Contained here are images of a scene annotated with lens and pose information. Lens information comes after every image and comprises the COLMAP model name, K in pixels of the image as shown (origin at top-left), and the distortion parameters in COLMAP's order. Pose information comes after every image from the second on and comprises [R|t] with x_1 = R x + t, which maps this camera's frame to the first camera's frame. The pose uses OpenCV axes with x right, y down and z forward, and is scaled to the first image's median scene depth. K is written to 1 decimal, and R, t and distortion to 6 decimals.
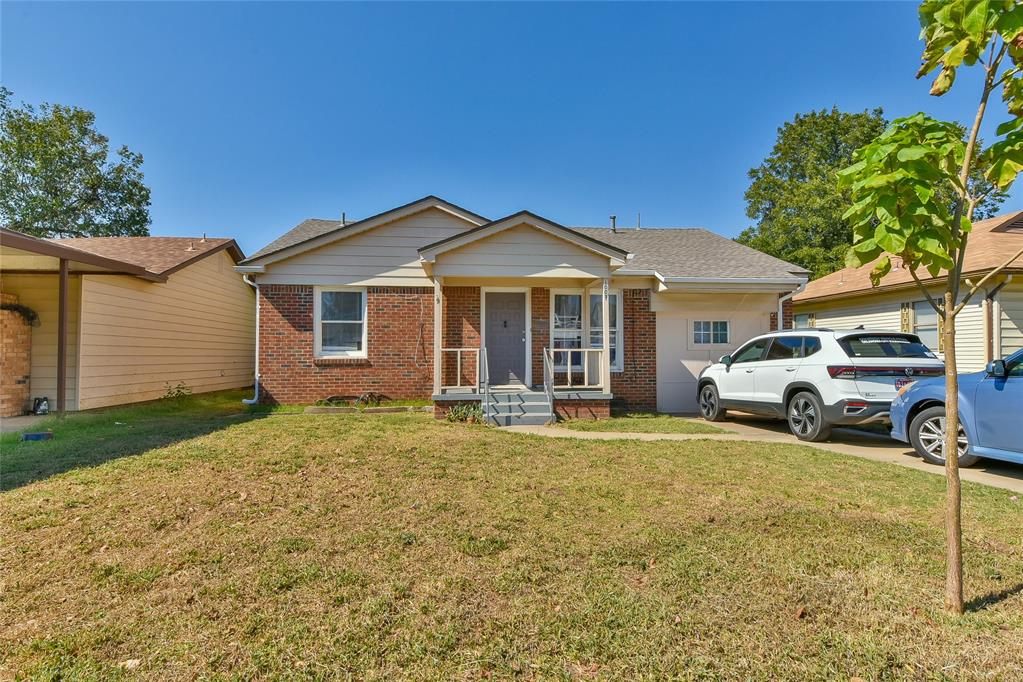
lens RADIAL K [[564.5, 0, 510.7], [0, 564.5, 336.8], [0, 0, 1]] dist [0.044711, -0.046571]
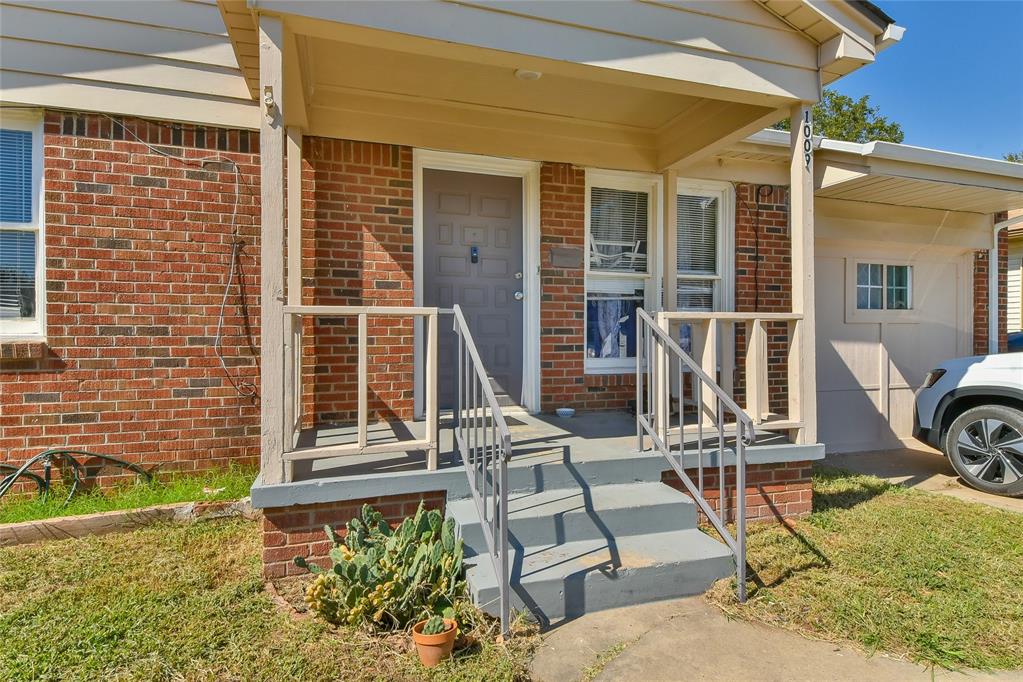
lens RADIAL K [[564.5, 0, 510.7], [0, 564.5, 336.8], [0, 0, 1]] dist [0.044711, -0.046571]
pose [[0.978534, -0.001279, 0.206081, -0.068376], [-0.004961, 0.999545, 0.029756, 0.024105], [-0.206025, -0.030140, 0.978082, 0.633838]]
